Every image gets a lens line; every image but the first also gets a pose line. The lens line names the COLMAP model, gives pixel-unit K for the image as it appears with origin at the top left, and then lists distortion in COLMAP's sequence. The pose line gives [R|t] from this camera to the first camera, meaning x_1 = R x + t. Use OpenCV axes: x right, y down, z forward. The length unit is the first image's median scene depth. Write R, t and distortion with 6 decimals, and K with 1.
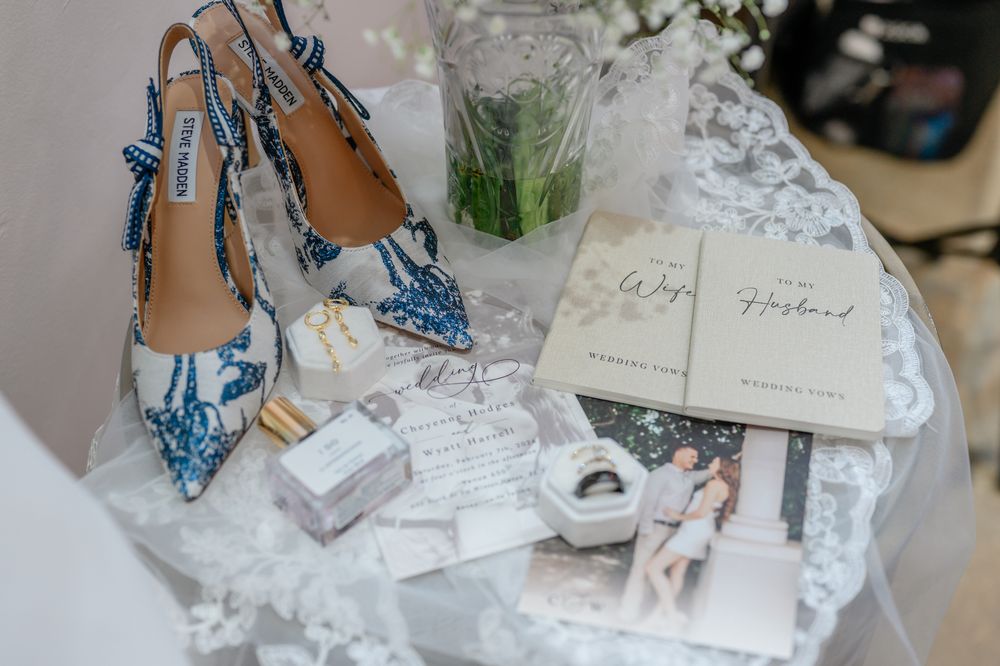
lens RADIAL K [[1455.4, 0, 500.0], [0, 1455.4, 333.0], [0, 0, 1]] dist [-0.012997, -0.014252]
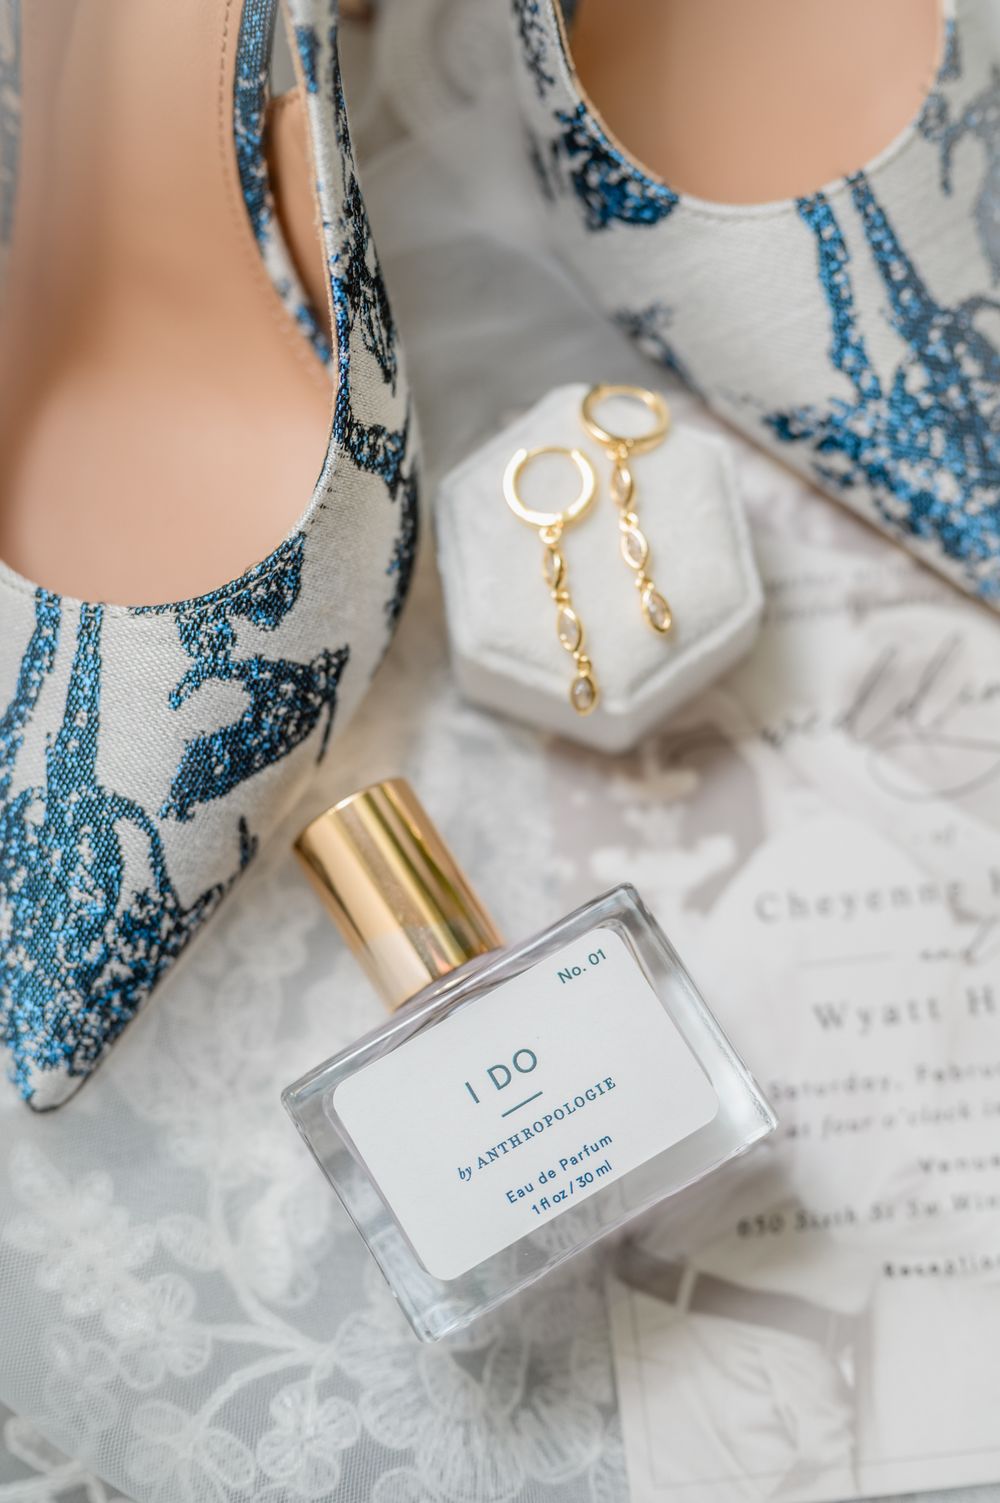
lens RADIAL K [[2187.4, 0, 500.0], [0, 2187.4, 751.5], [0, 0, 1]] dist [-0.012997, -0.014252]
pose [[0.973341, 0.214352, -0.081615, -0.092680], [-0.139997, 0.837075, 0.528872, -0.199965], [0.181683, -0.503347, 0.844768, 0.636881]]
